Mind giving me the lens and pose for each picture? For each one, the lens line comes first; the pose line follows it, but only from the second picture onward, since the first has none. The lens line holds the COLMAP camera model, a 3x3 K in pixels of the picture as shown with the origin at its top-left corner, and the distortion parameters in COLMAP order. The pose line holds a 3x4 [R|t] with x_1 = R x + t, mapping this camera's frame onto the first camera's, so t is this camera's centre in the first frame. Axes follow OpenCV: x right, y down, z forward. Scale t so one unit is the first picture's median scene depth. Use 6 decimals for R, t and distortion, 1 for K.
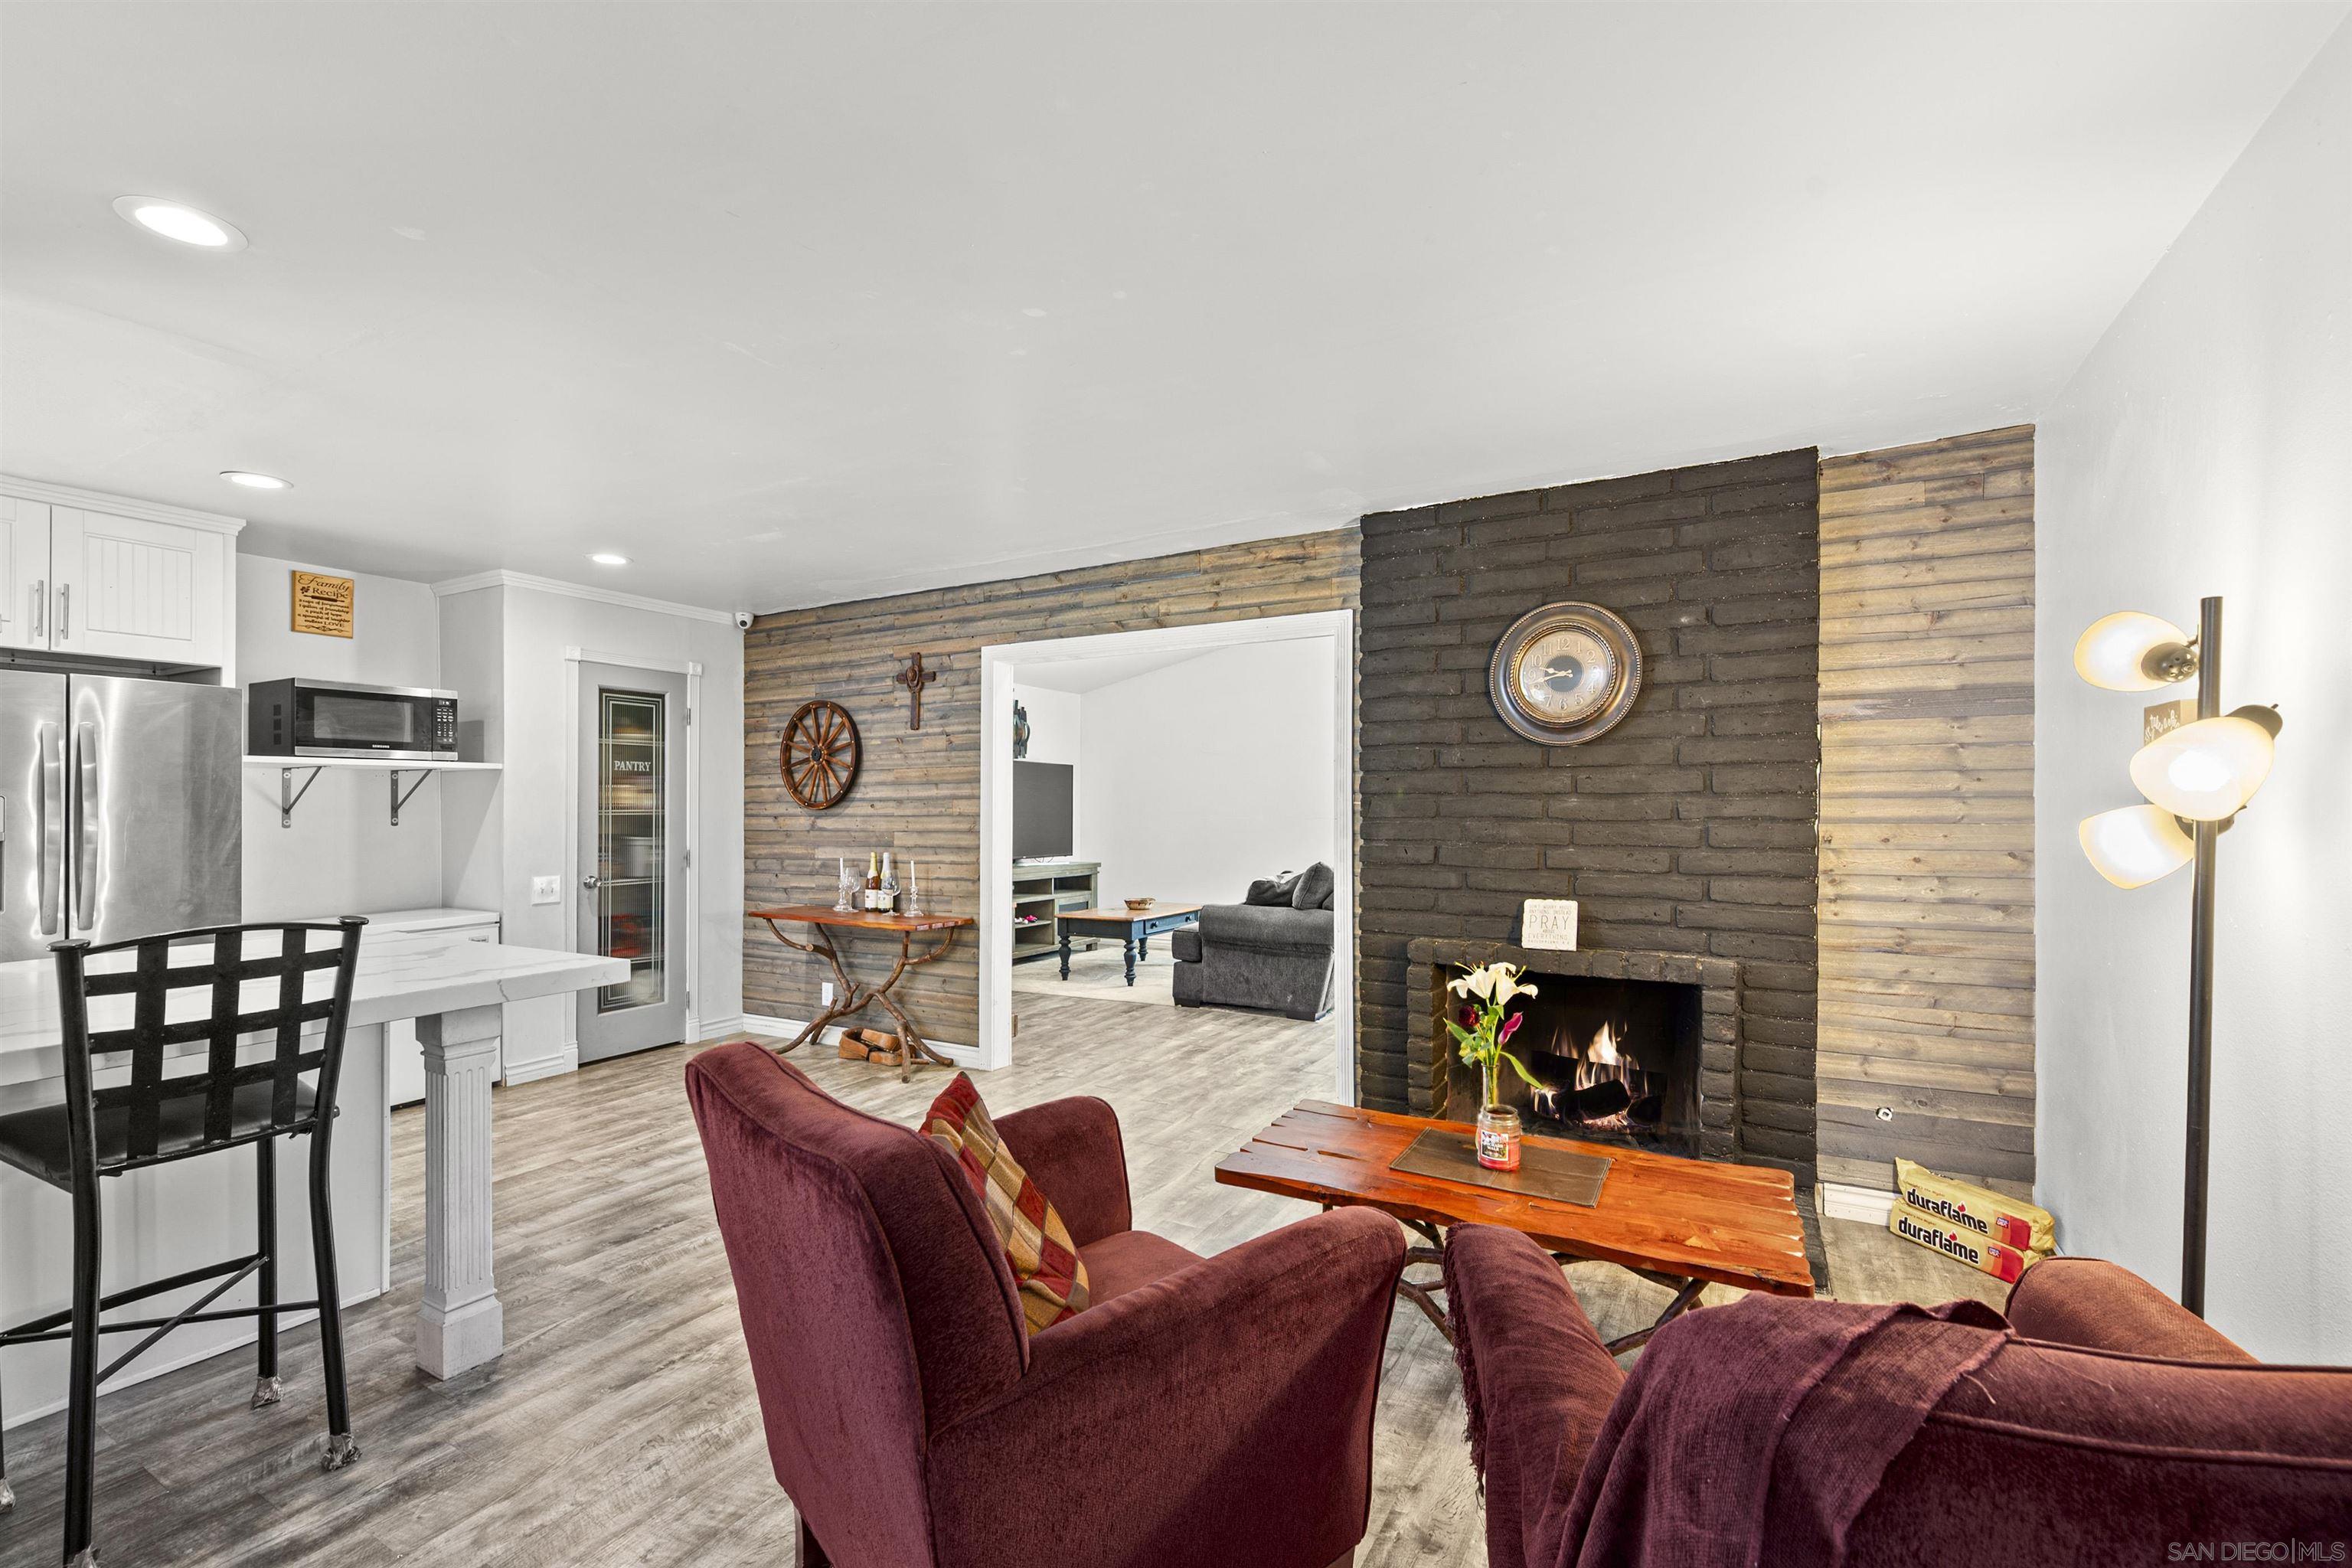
lens RADIAL K [[1002.6, 0, 1177.0], [0, 1002.6, 804.1], [0, 0, 1]] dist [0.001029, 0.000289]
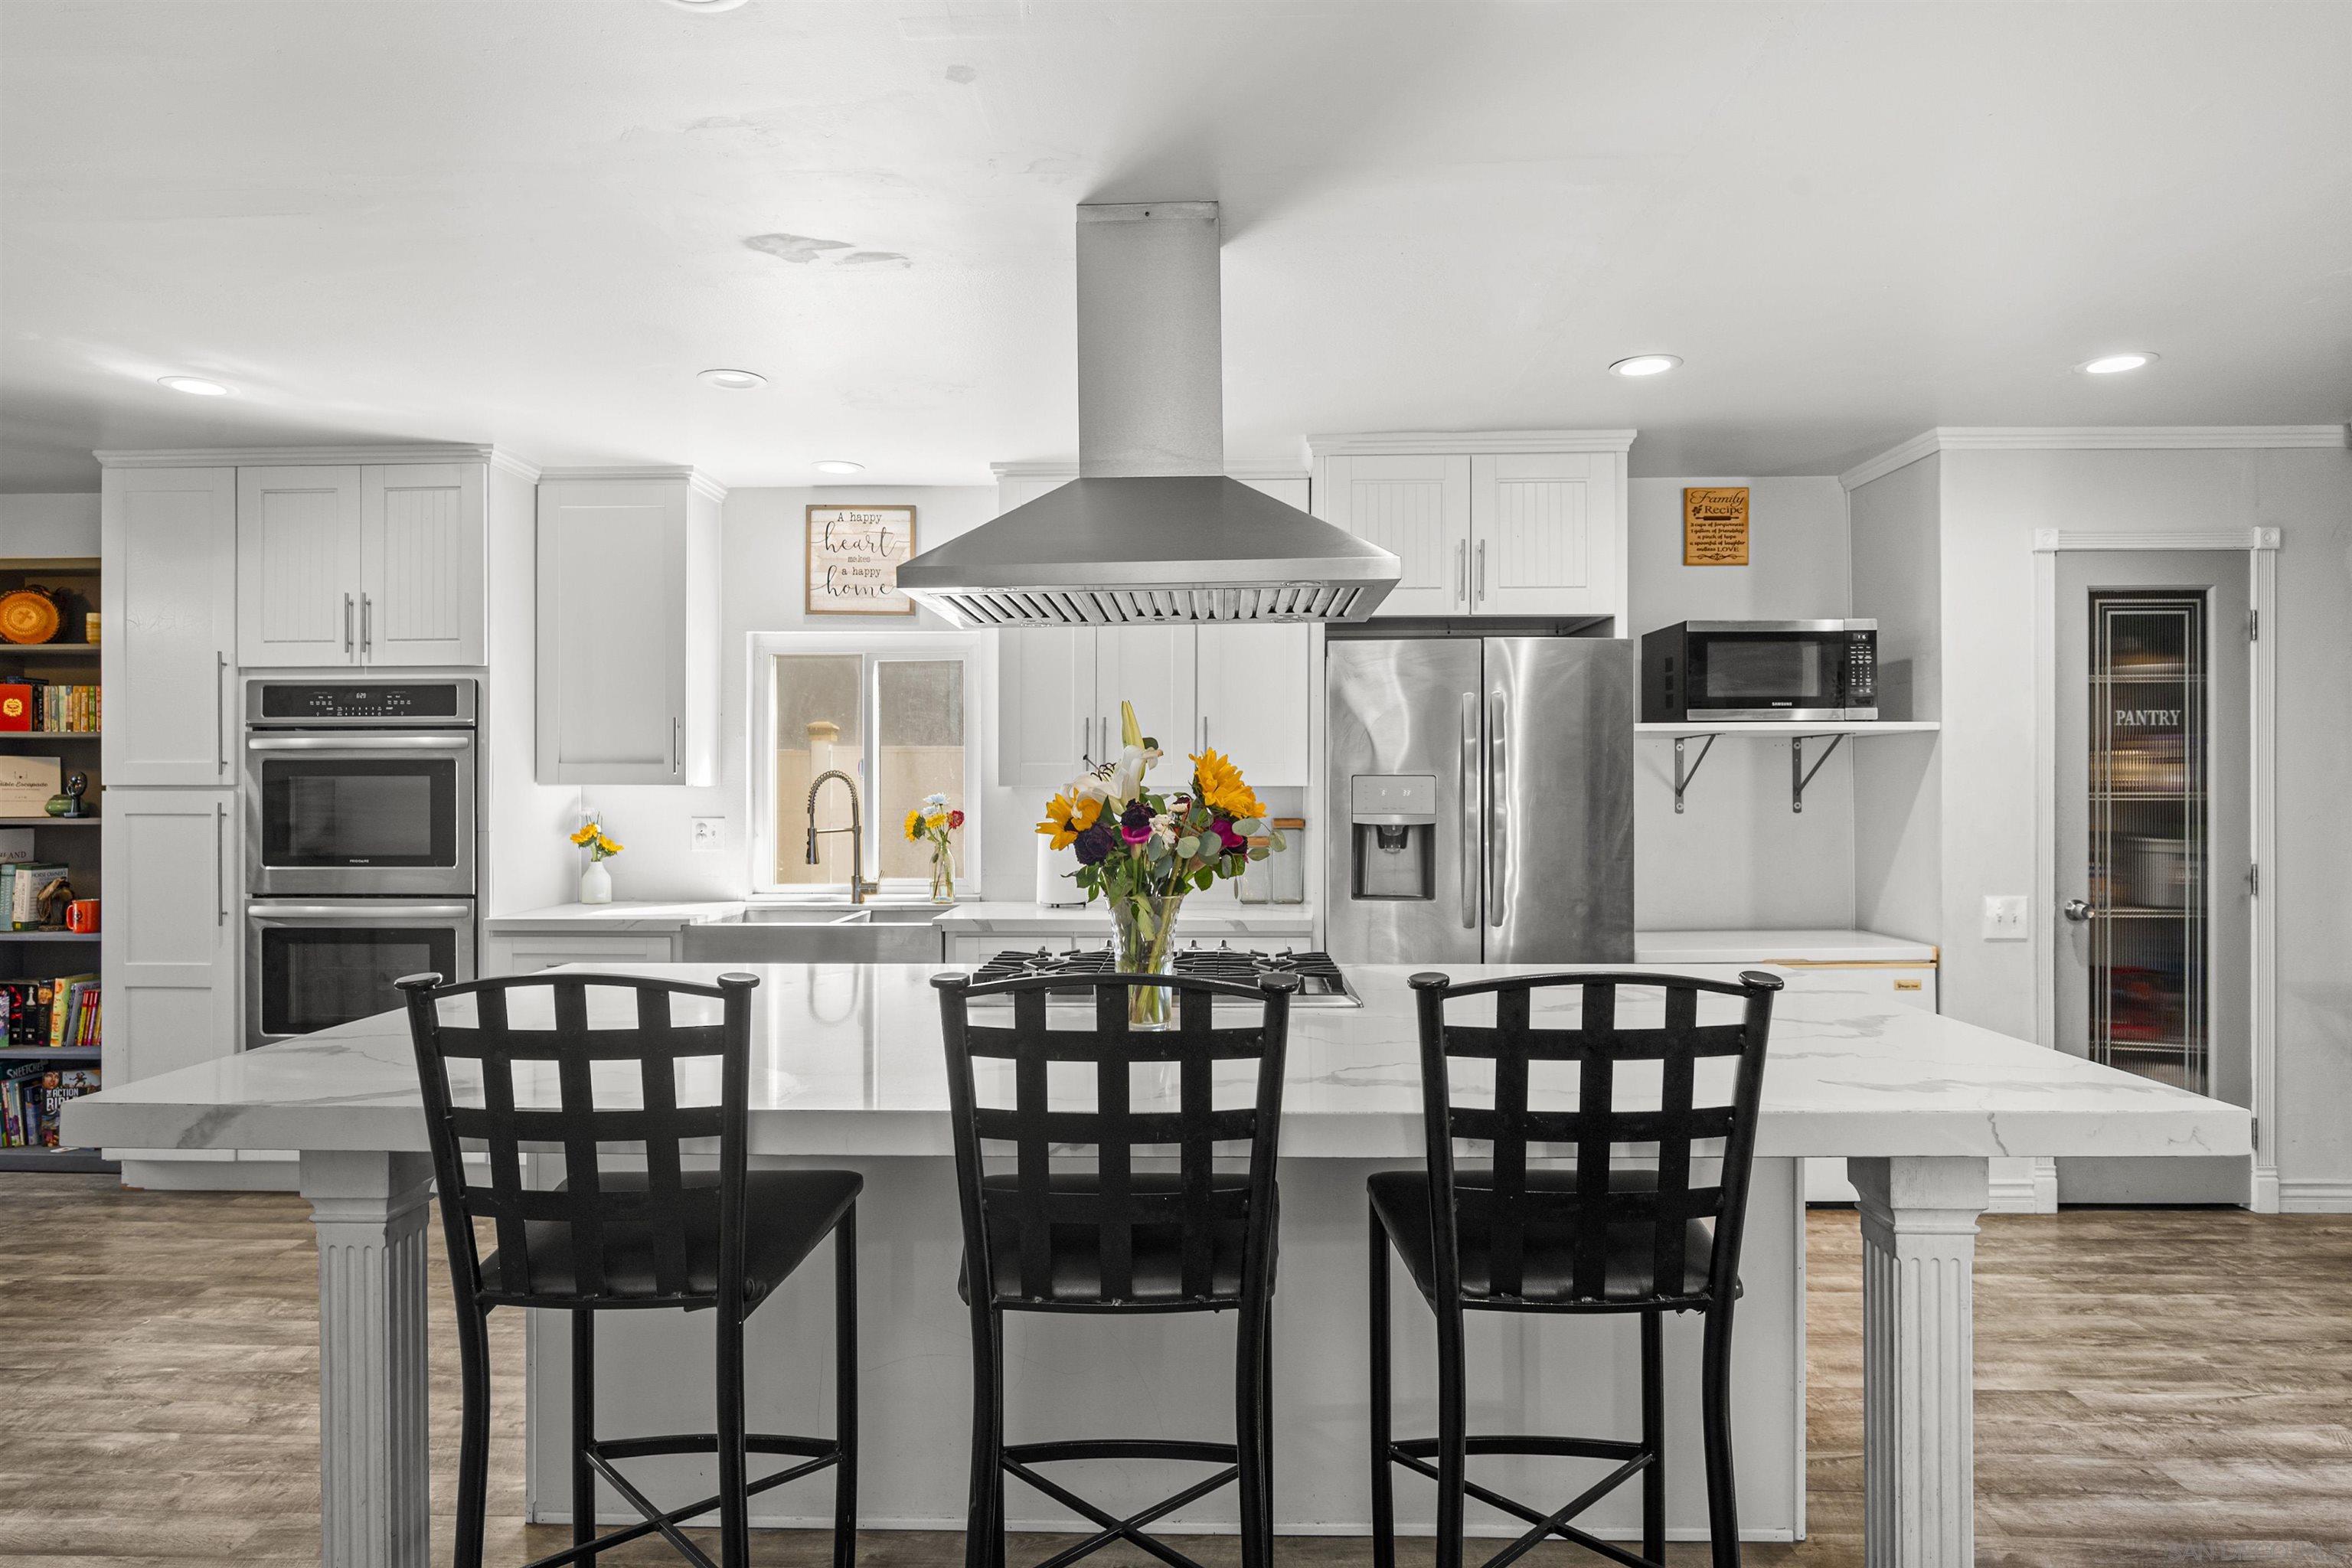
lens RADIAL K [[1355.0, 0, 1172.1], [0, 1355.0, 774.6], [0, 0, 1]] dist [-0.002540, -0.000840]
pose [[0.464881, -0.007345, -0.885343, -0.147805], [0.001969, 0.999972, -0.007262, 0.000222], [0.885371, 0.001633, 0.464883, 0.172841]]
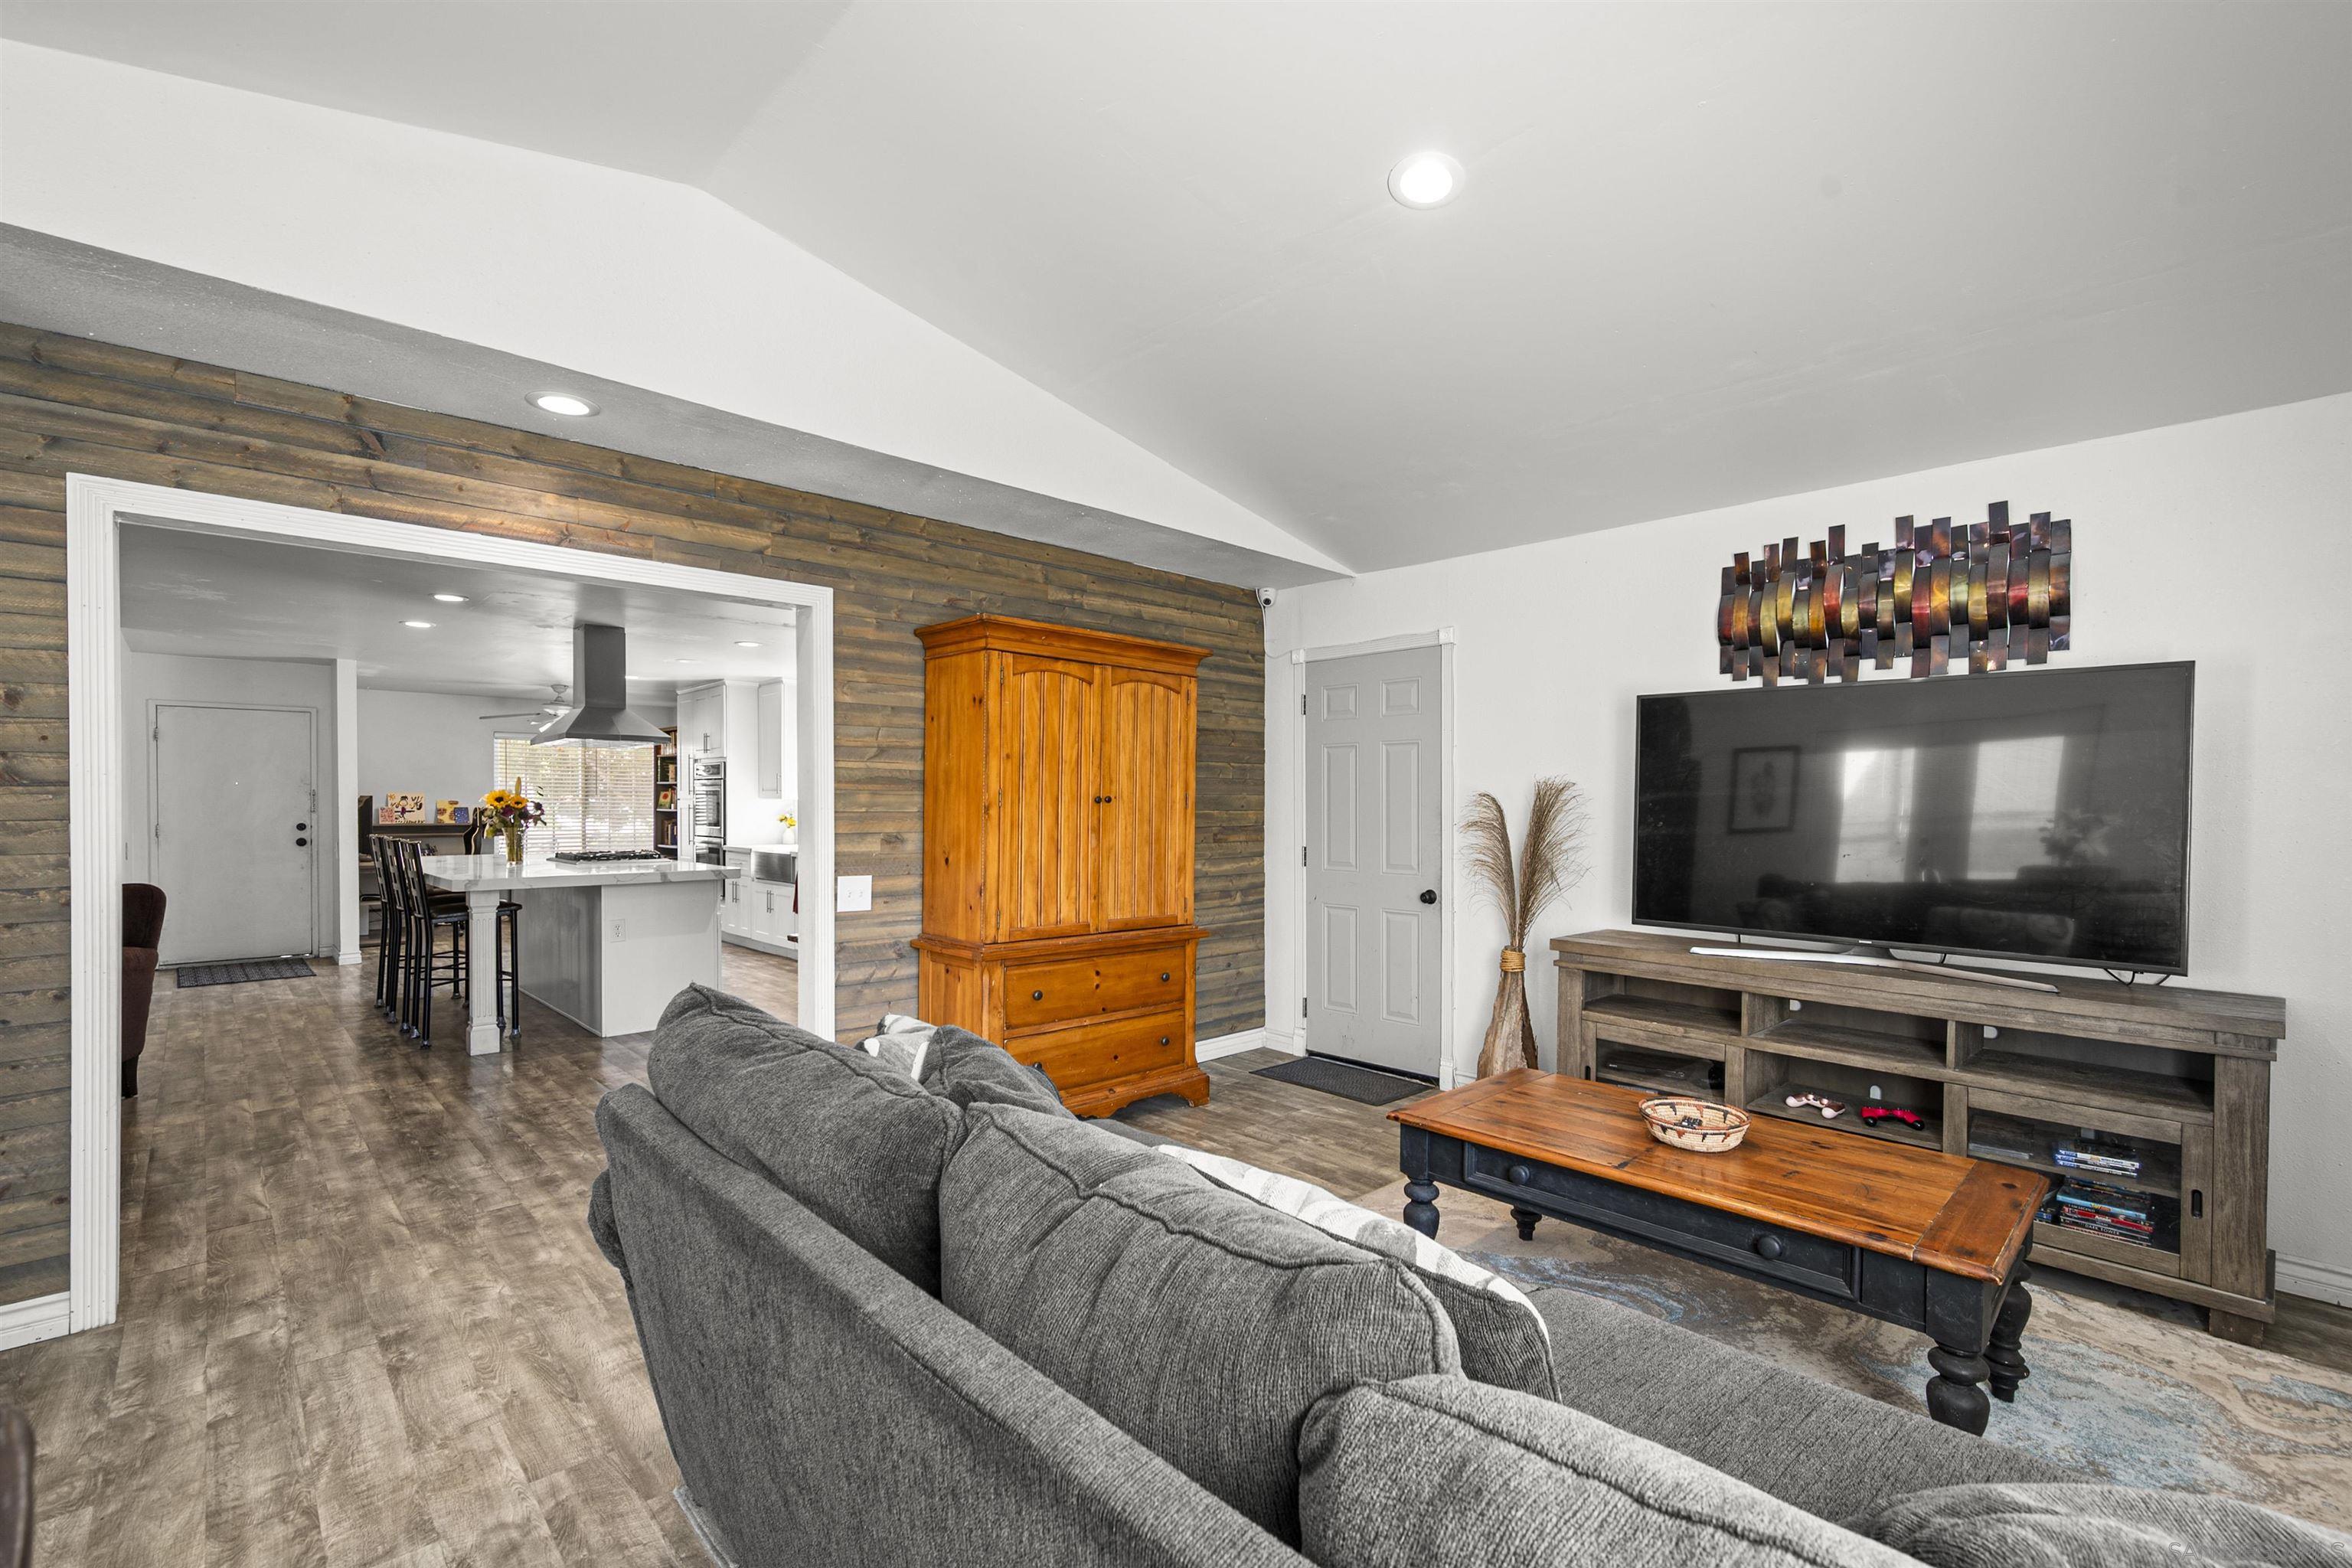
lens RADIAL K [[1002.6, 0, 1177.3], [0, 1002.6, 817.0], [0, 0, 1]] dist [0.001029, 0.000289]
pose [[-0.277495, 0.014951, -0.960611, 0.611583], [-0.001247, 0.999872, 0.015922, 0.004166], [0.960726, 0.005616, -0.277440, 1.922254]]
